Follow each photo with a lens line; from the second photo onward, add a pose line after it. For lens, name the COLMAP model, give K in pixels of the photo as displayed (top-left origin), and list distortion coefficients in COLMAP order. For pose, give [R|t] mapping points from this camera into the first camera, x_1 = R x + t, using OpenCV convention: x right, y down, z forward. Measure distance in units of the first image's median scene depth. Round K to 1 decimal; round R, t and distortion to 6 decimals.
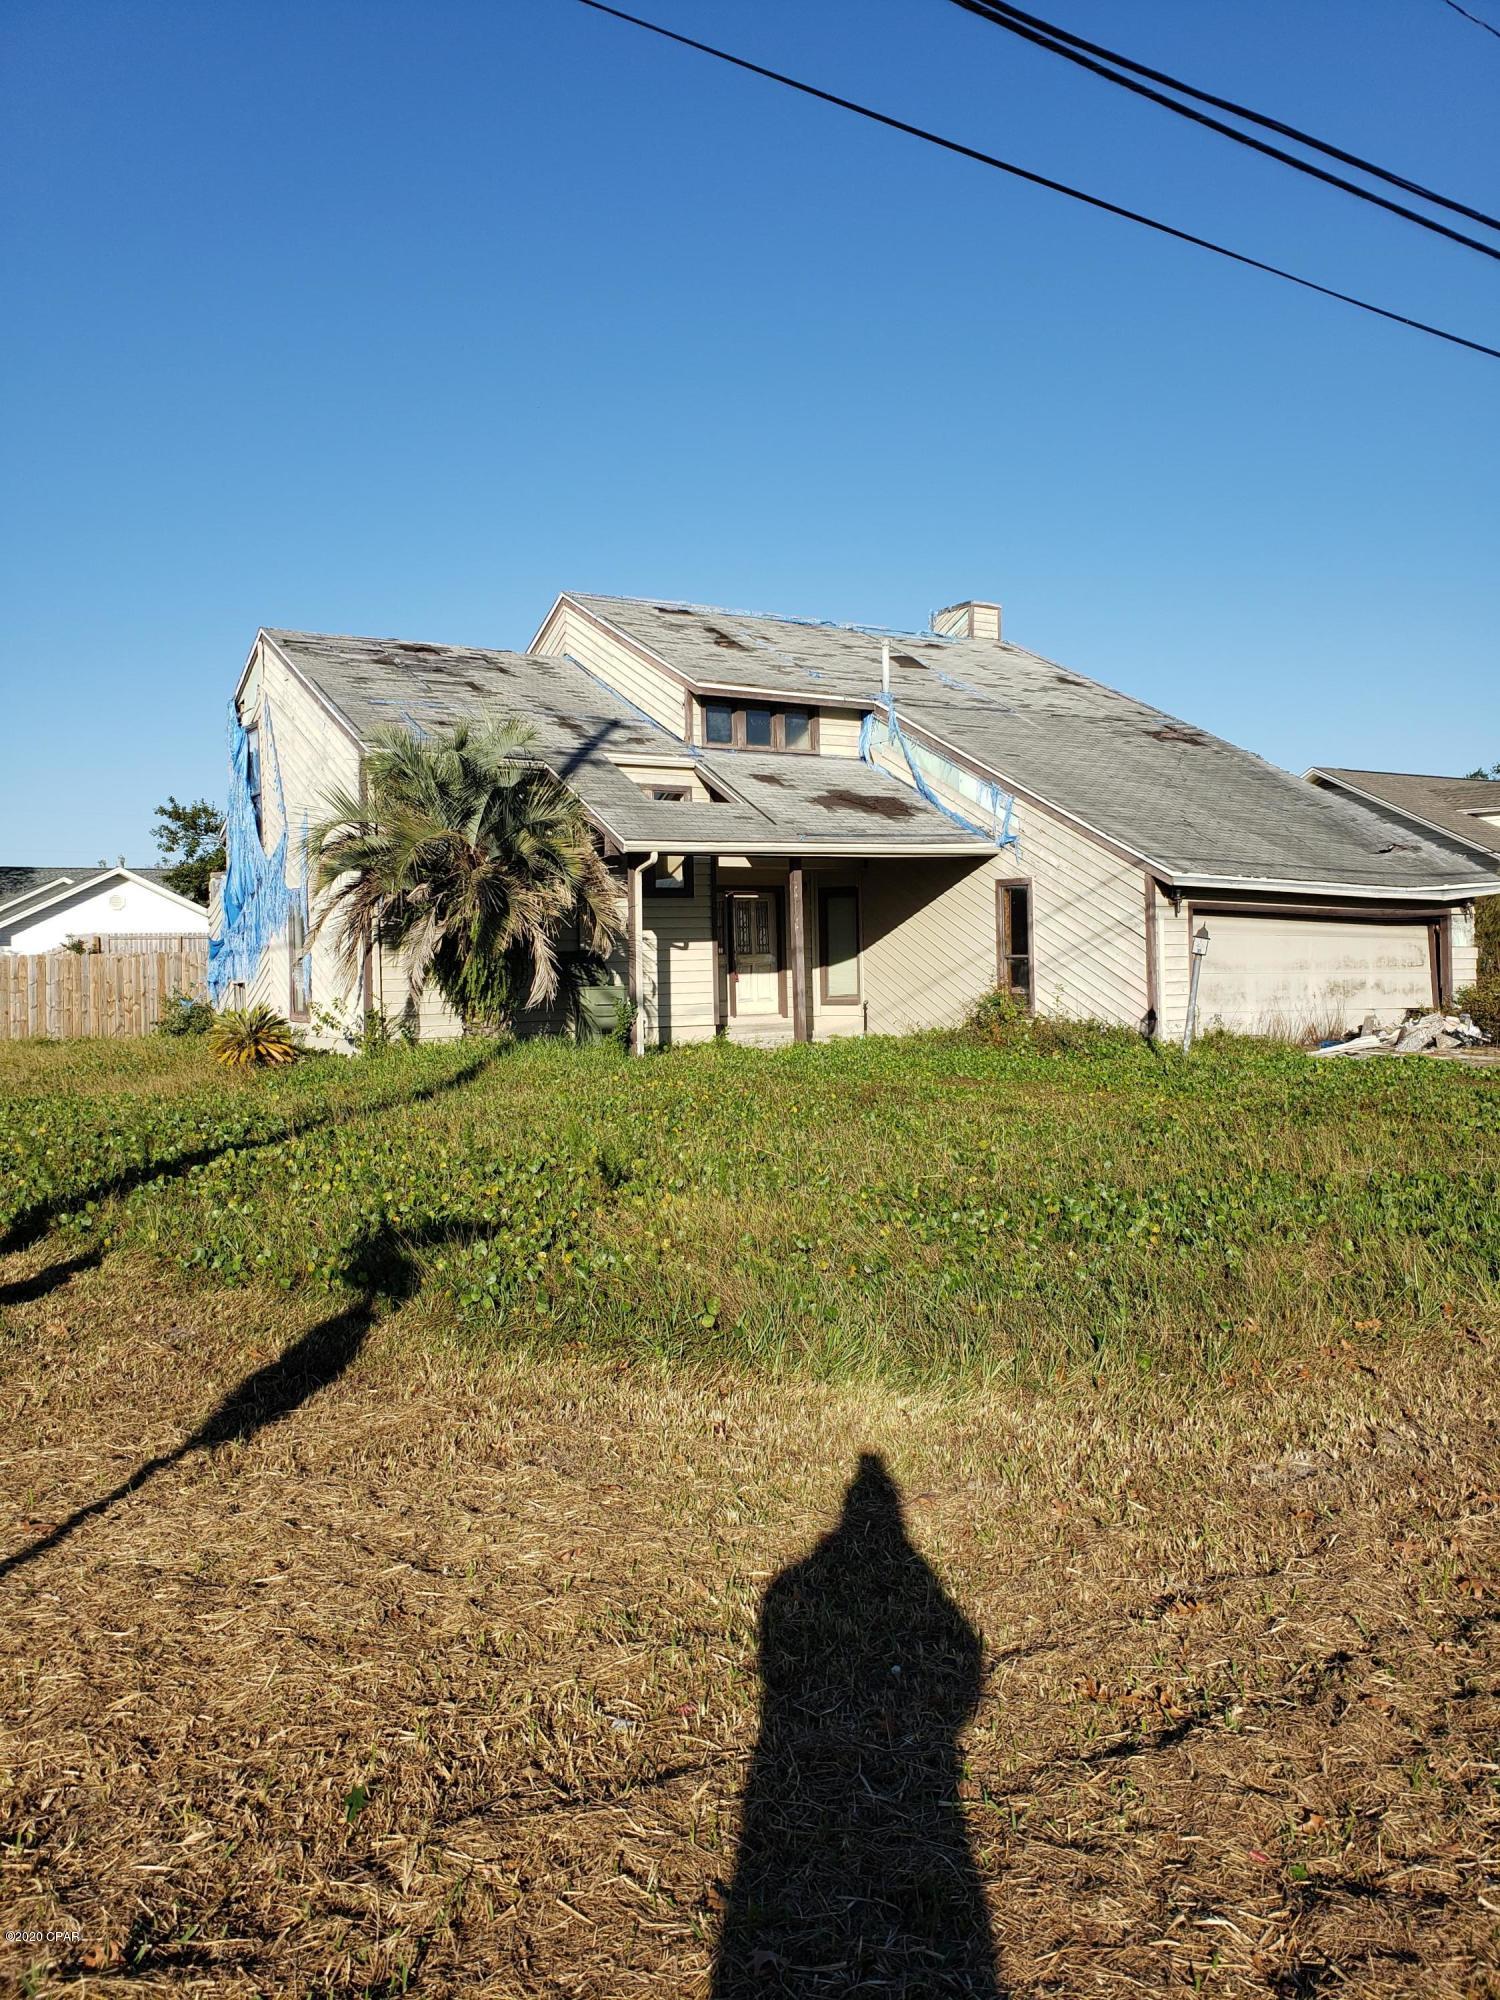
lens RADIAL K [[1572.3, 0, 747.7], [0, 1572.3, 990.6], [0, 0, 1]] dist [0.031862, 0.005664]
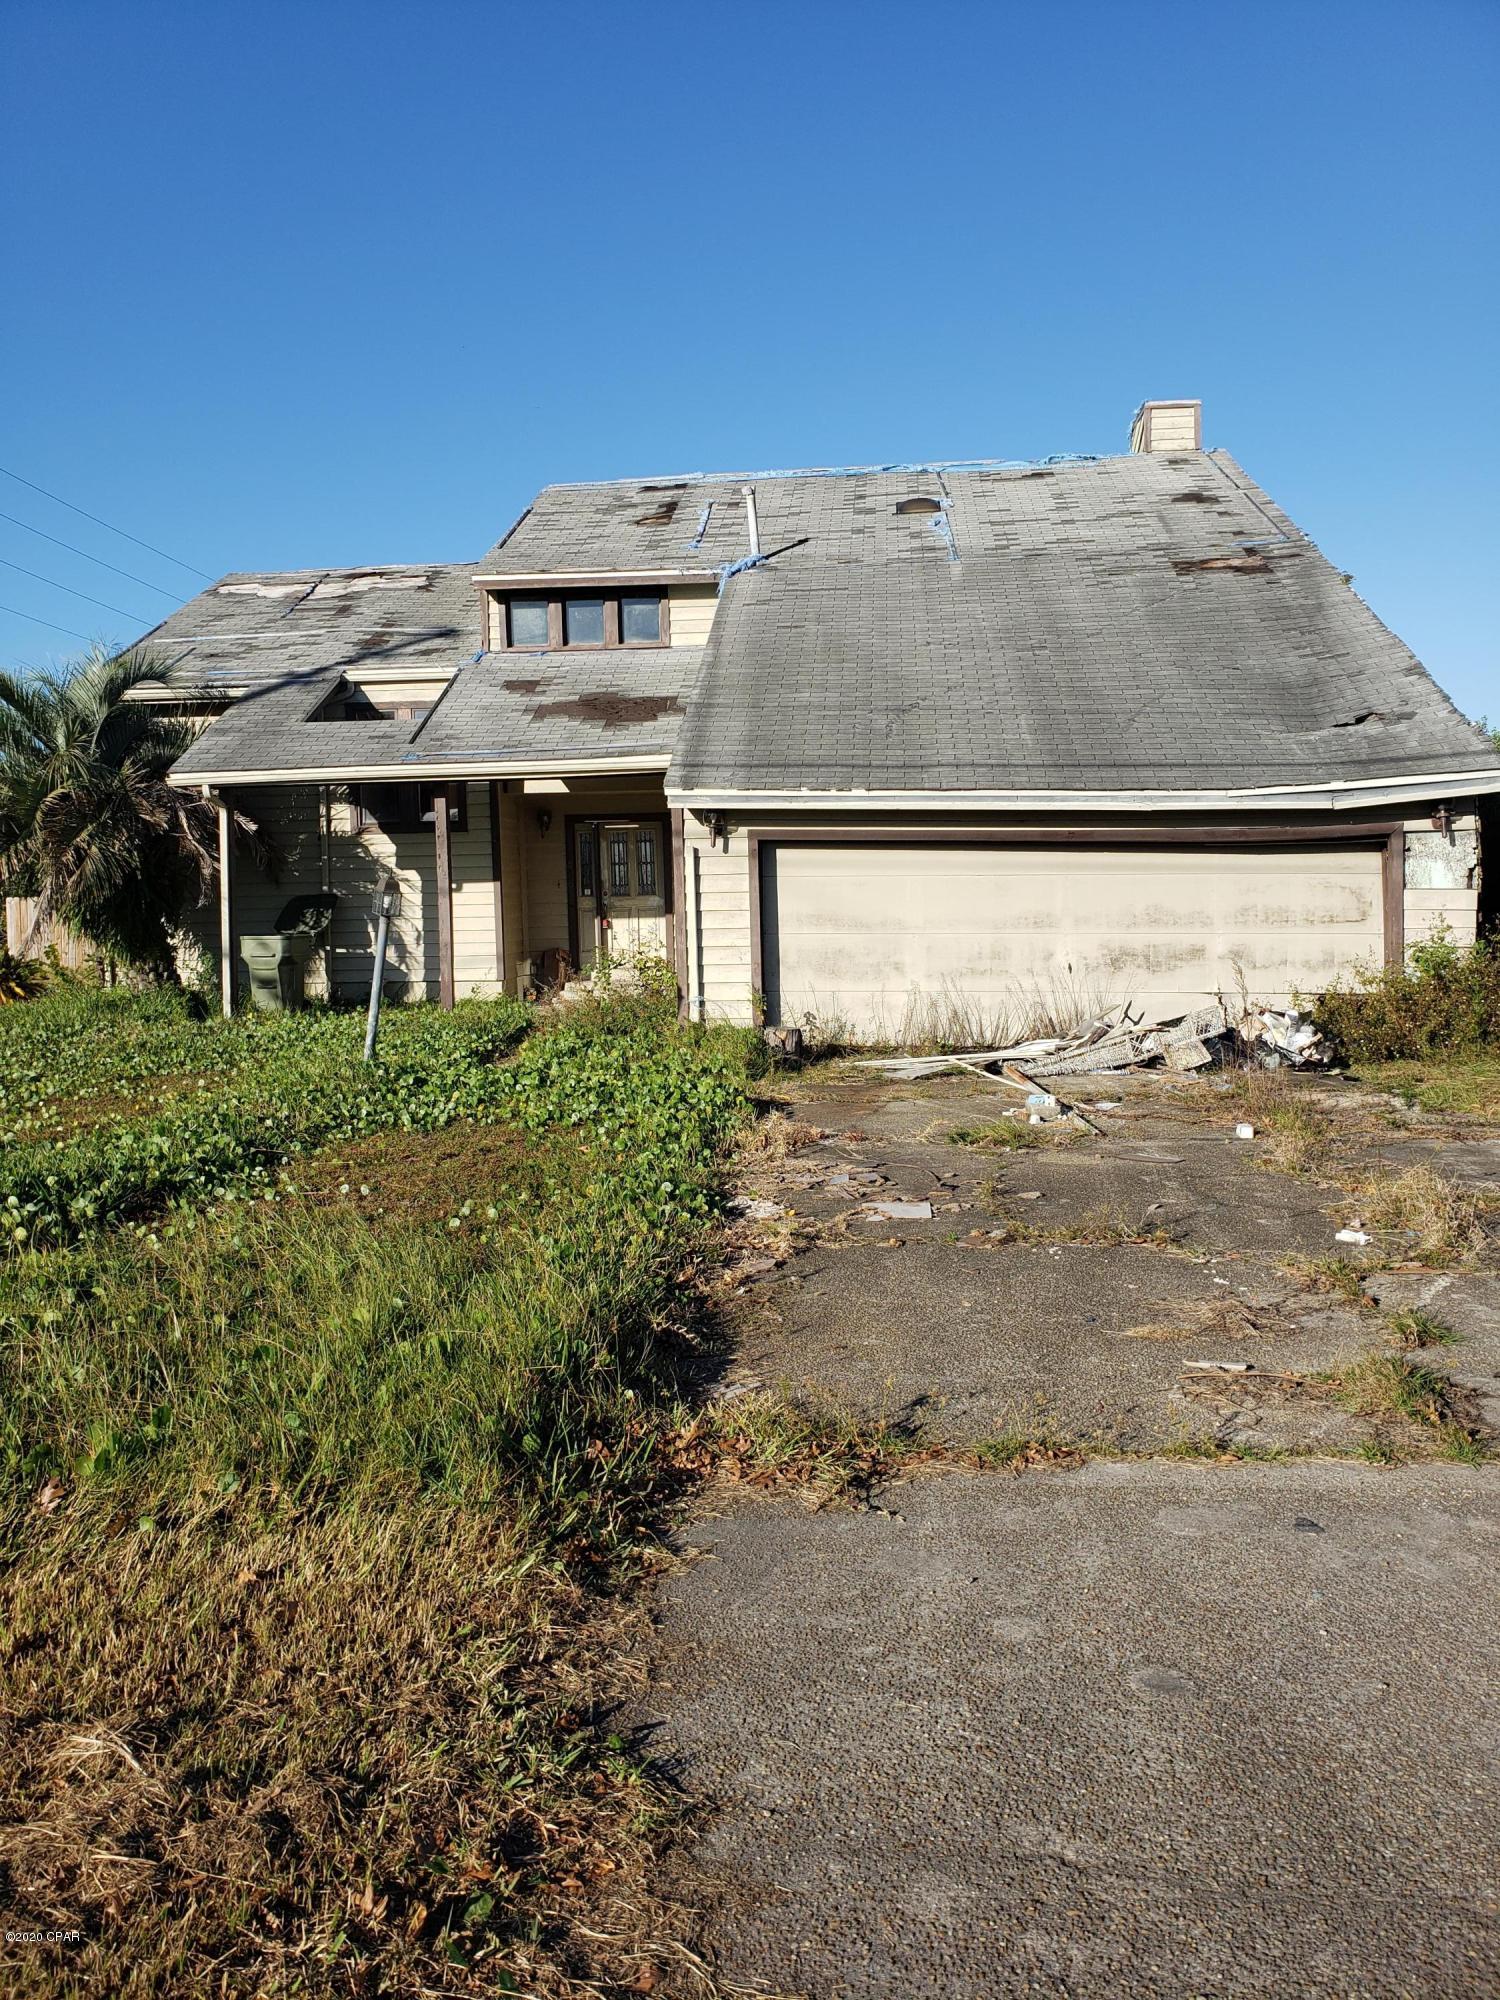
lens RADIAL K [[1557.2, 0, 750.0], [0, 1557.2, 1000.0], [0, 0, 1]] dist [0.107451, 0.001039]
pose [[0.798460, 0.043933, -0.600443, 0.605048], [-0.008478, 0.998056, 0.061751, -0.021061], [0.601989, -0.044215, 0.797279, 0.402799]]
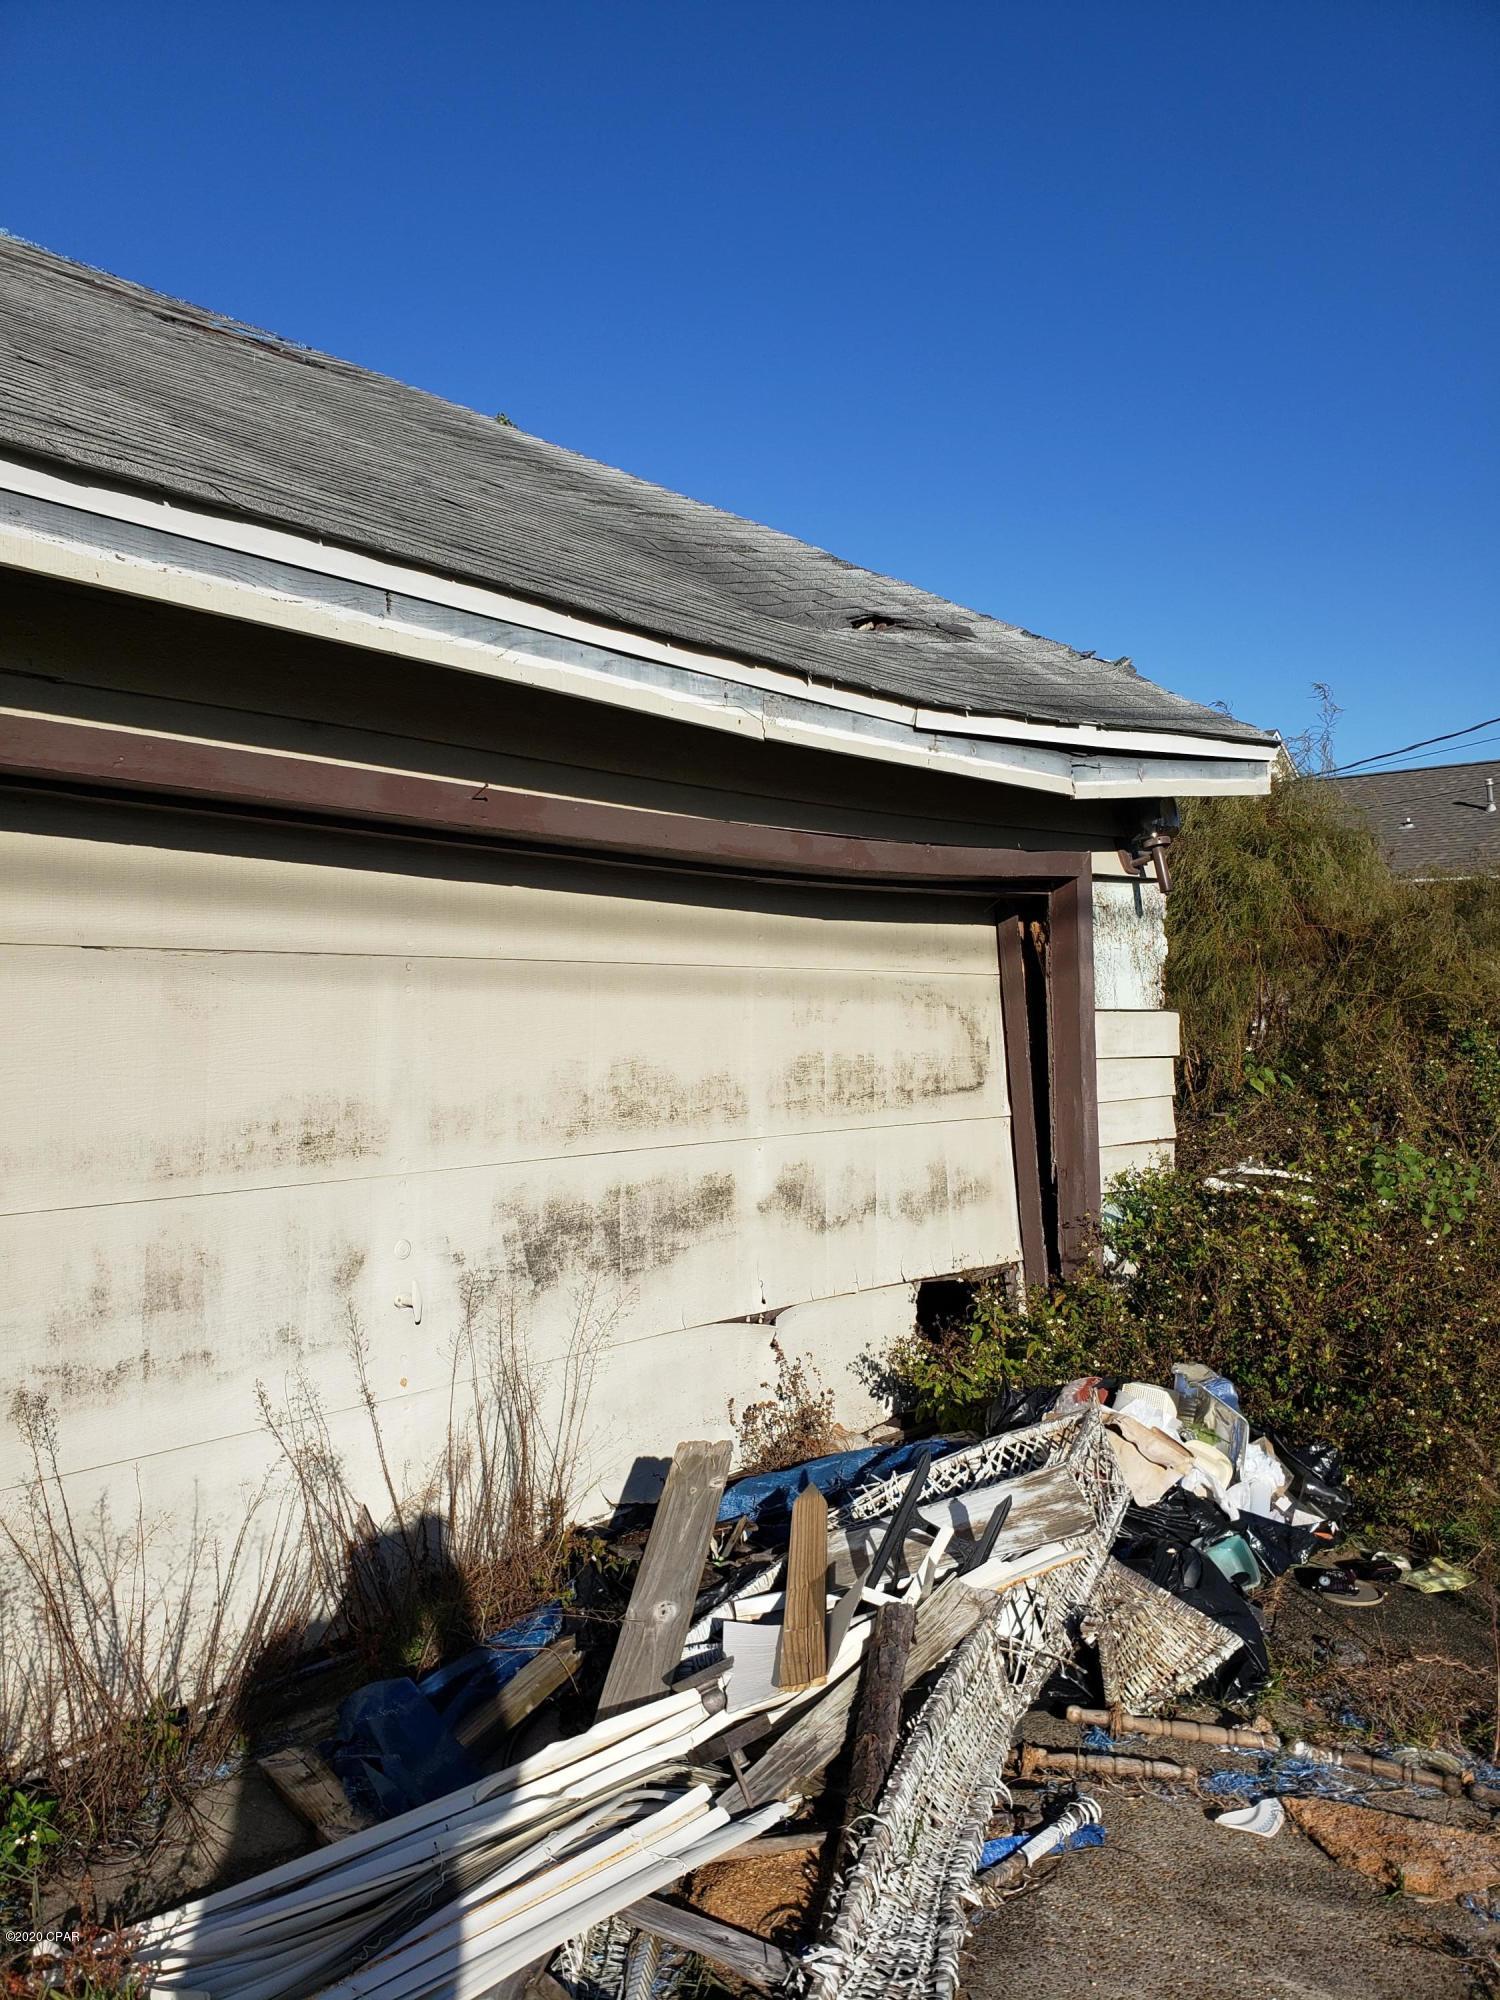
lens RADIAL K [[1572.3, 0, 747.7], [0, 1572.3, 990.6], [0, 0, 1]] dist [0.031862, 0.005664]
pose [[0.961886, 0.003422, 0.273430, 0.331050], [0.002722, 0.999752, -0.022087, -0.025678], [-0.273438, 0.021990, 0.961638, 0.787933]]
